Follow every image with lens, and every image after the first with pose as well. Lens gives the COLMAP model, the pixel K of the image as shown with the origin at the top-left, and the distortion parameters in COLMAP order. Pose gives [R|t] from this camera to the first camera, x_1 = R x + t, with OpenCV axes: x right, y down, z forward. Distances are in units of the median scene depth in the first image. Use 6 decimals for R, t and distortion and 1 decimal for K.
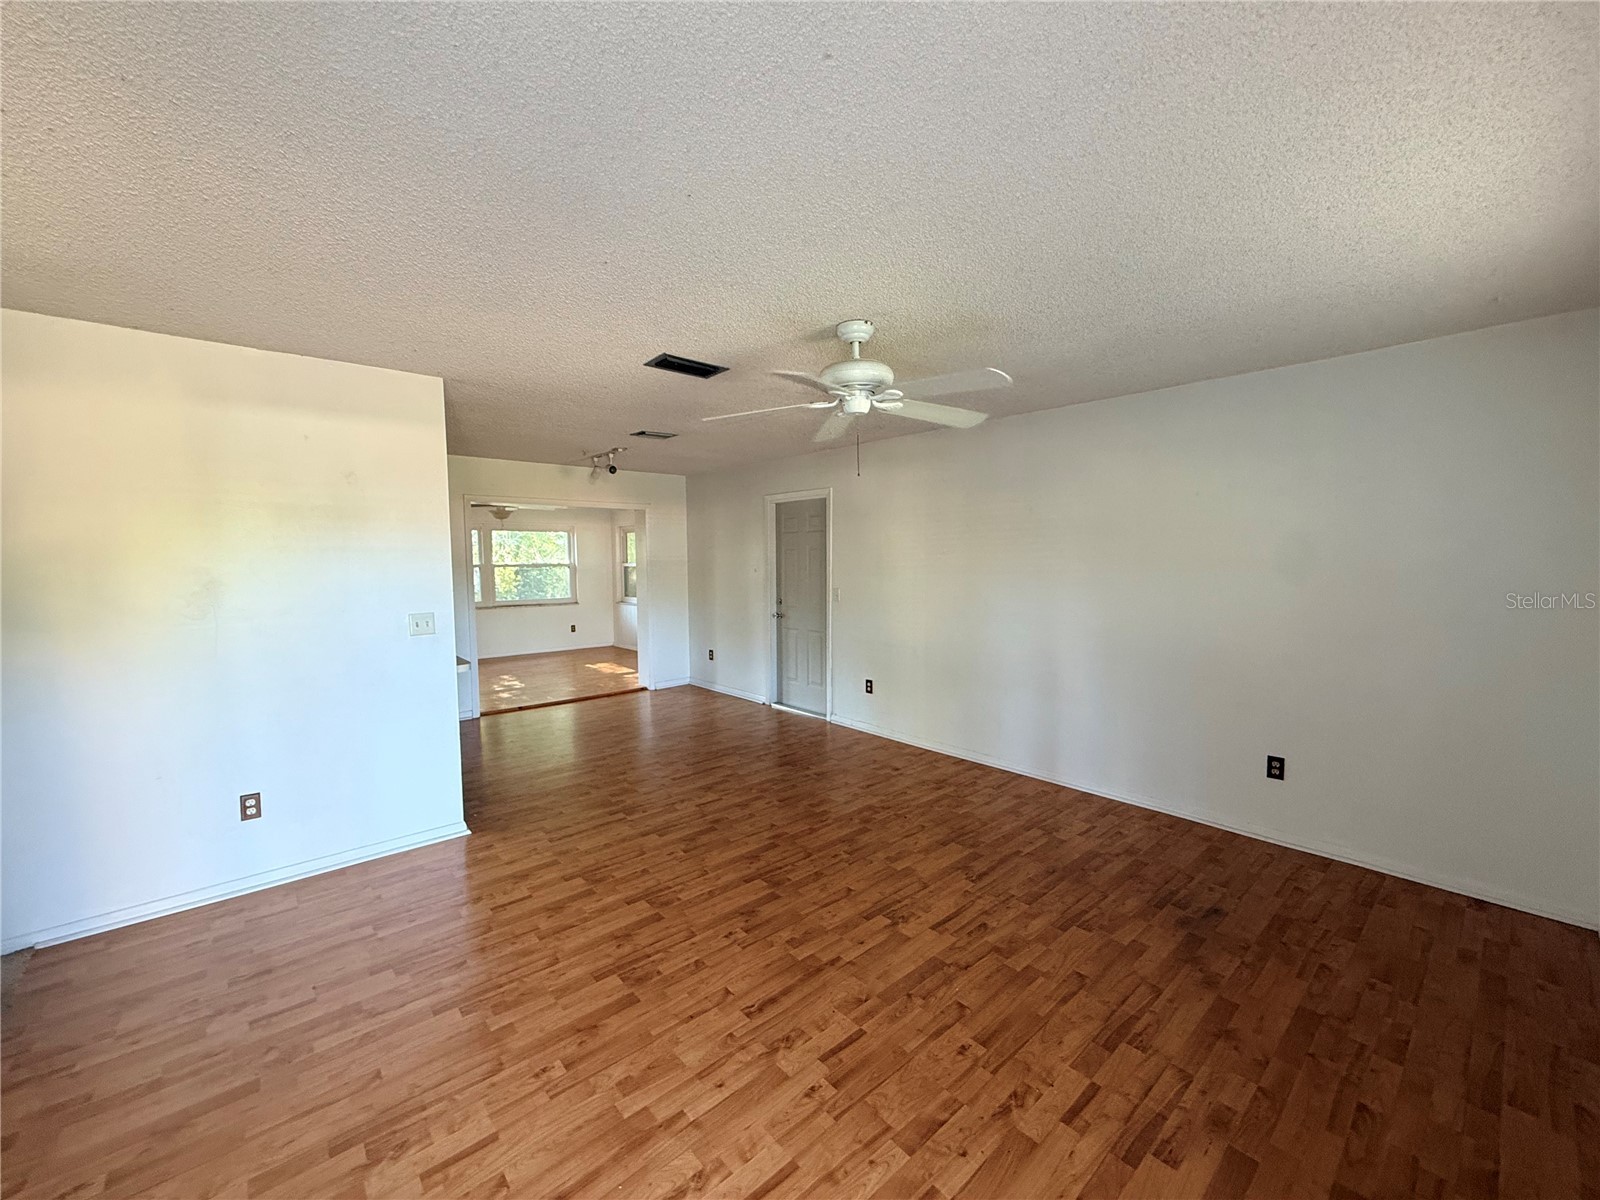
lens RADIAL K [[635.5, 0, 797.6], [0, 635.5, 599.8], [0, 0, 1]] dist [-0.000532, 0.000071]
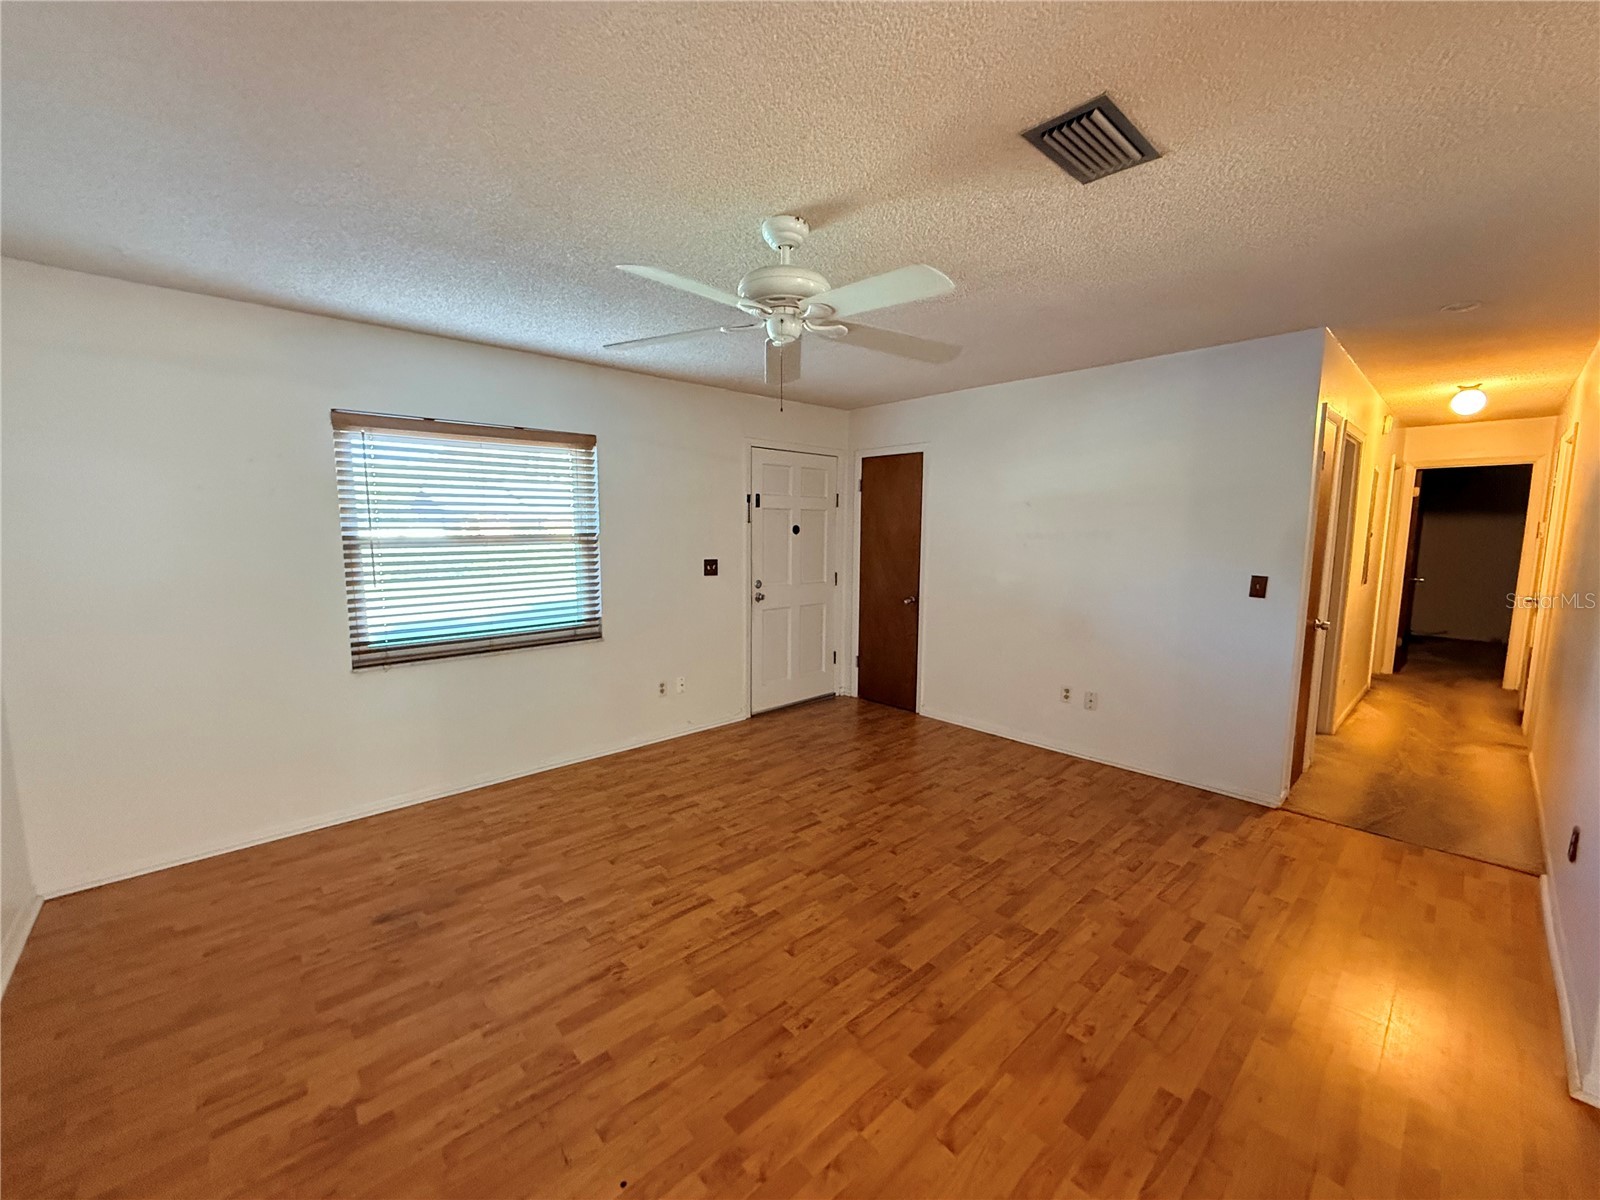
lens RADIAL K [[635.5, 0, 798.1], [0, 635.5, 601.5], [0, 0, 1]] dist [-0.000532, 0.000071]
pose [[-0.999657, 0.007207, -0.025191, 0.086465], [0.002517, 0.983393, 0.181473, -0.099694], [0.026080, 0.181347, -0.983073, 1.636888]]
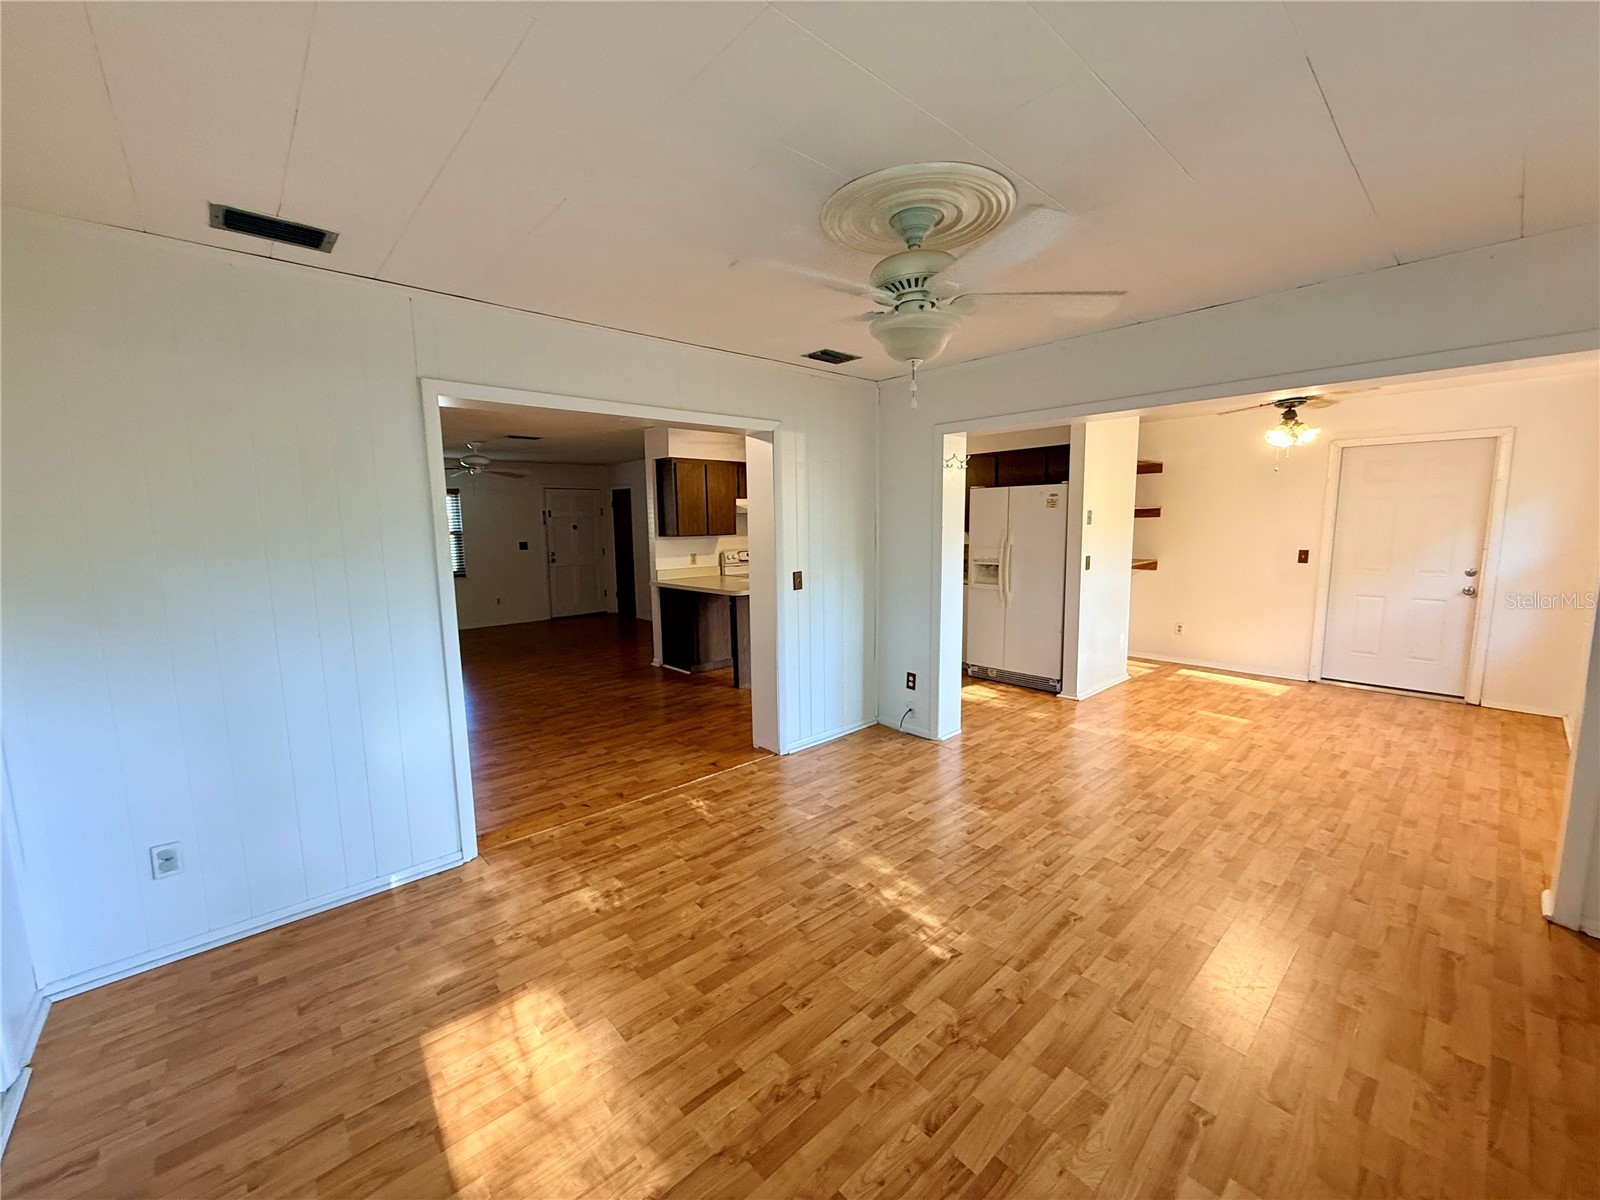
lens RADIAL K [[635.5, 0, 795.2], [0, 635.5, 593.6], [0, 0, 1]] dist [-0.000532, 0.000071]
pose [[-0.999672, 0.023049, -0.011129, -1.111829], [0.020690, 0.983675, 0.178763, -0.219649], [0.015068, 0.178474, -0.983829, 3.411802]]
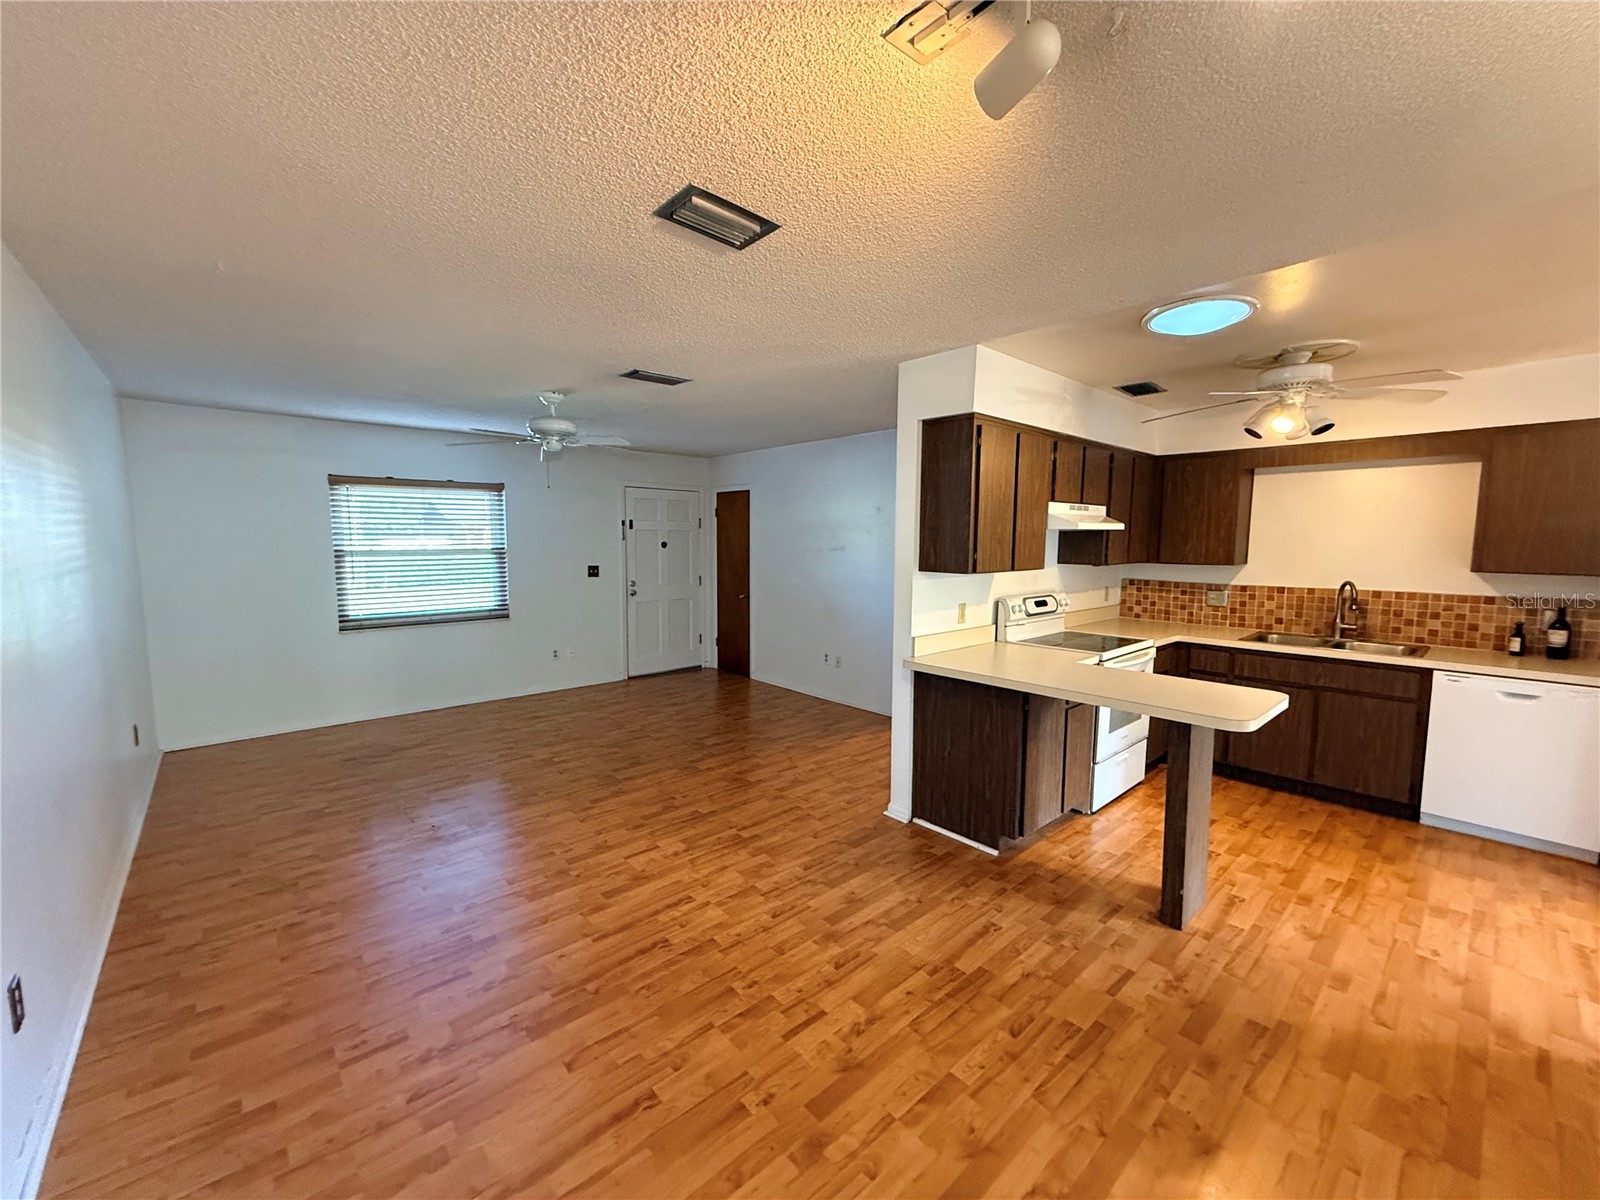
lens RADIAL K [[635.5, 0, 796.3], [0, 635.5, 602.6], [0, 0, 1]] dist [-0.000532, 0.000071]
pose [[-0.999980, 0.002535, -0.005752, -0.436242], [0.001540, 0.985969, 0.166923, -0.162278], [0.006094, 0.166911, -0.985953, 2.303219]]
